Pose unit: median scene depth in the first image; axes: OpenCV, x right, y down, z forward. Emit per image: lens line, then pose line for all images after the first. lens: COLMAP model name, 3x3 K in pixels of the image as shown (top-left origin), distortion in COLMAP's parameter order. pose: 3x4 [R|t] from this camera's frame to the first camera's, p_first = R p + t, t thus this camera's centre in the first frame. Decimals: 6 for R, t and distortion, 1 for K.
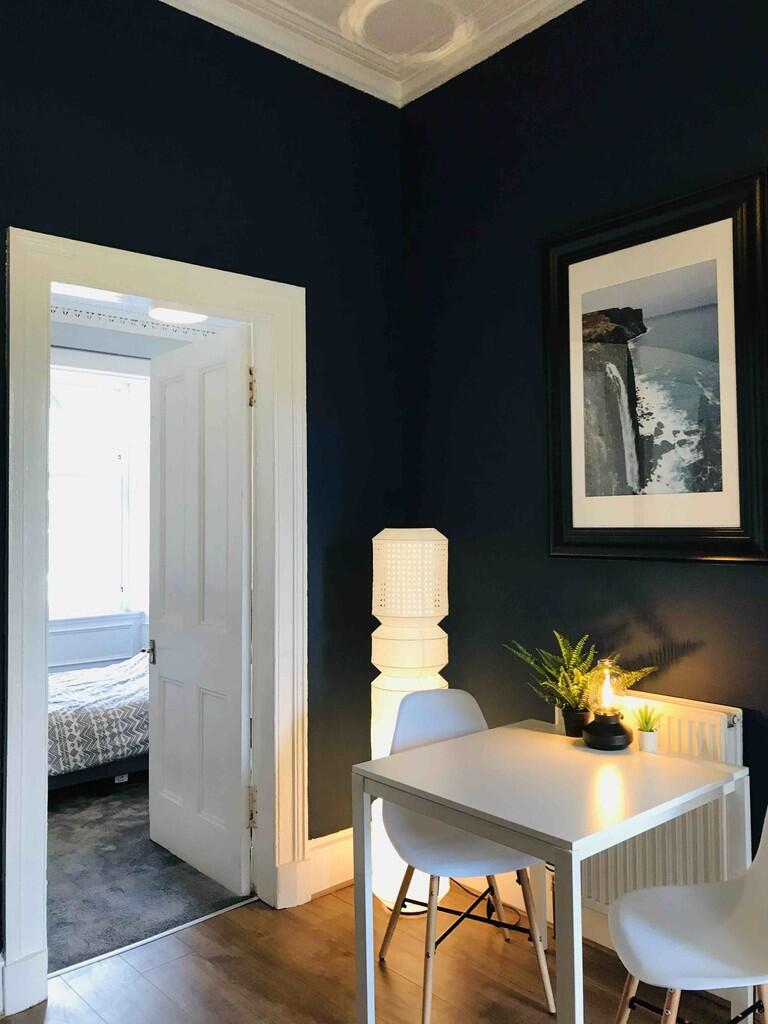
lens RADIAL K [[839.7, 0, 384.1], [0, 839.7, 510.3], [0, 0, 1]] dist [-0.007590, -0.014574]
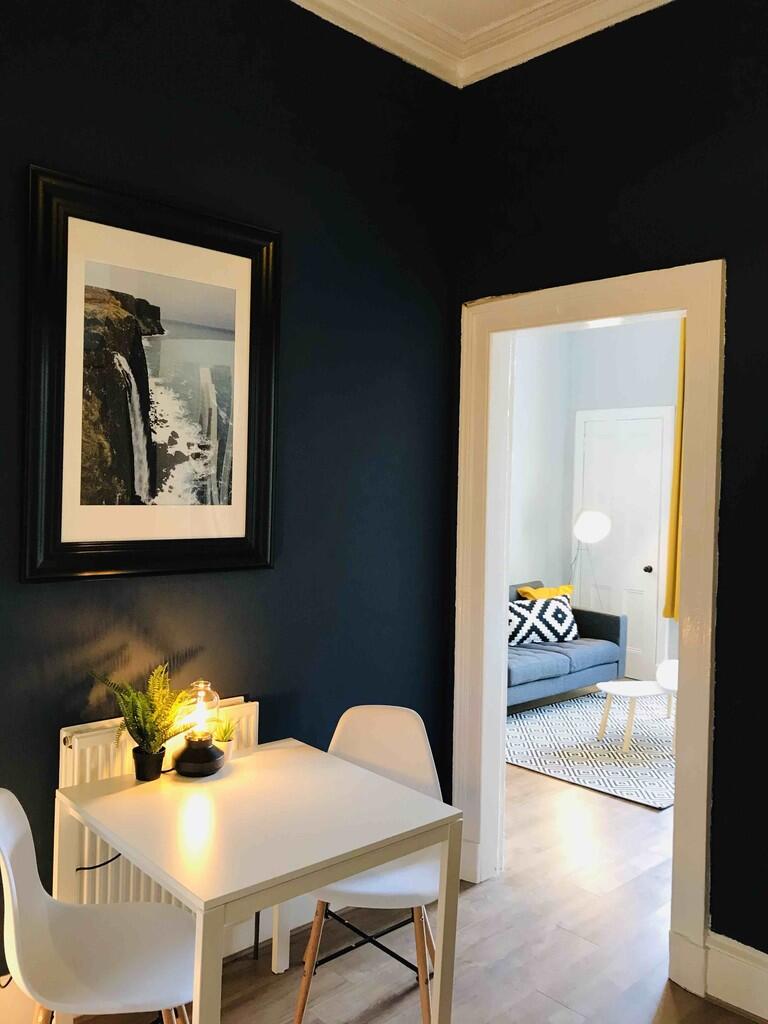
lens RADIAL K [[839.7, 0, 387.3], [0, 839.7, 509.6], [0, 0, 1]] dist [-0.007590, -0.014574]
pose [[-0.027036, -0.023174, 0.999366, -0.647055], [-0.041752, 0.998885, 0.022033, -0.045686], [-0.998762, -0.041130, -0.027974, 0.766074]]
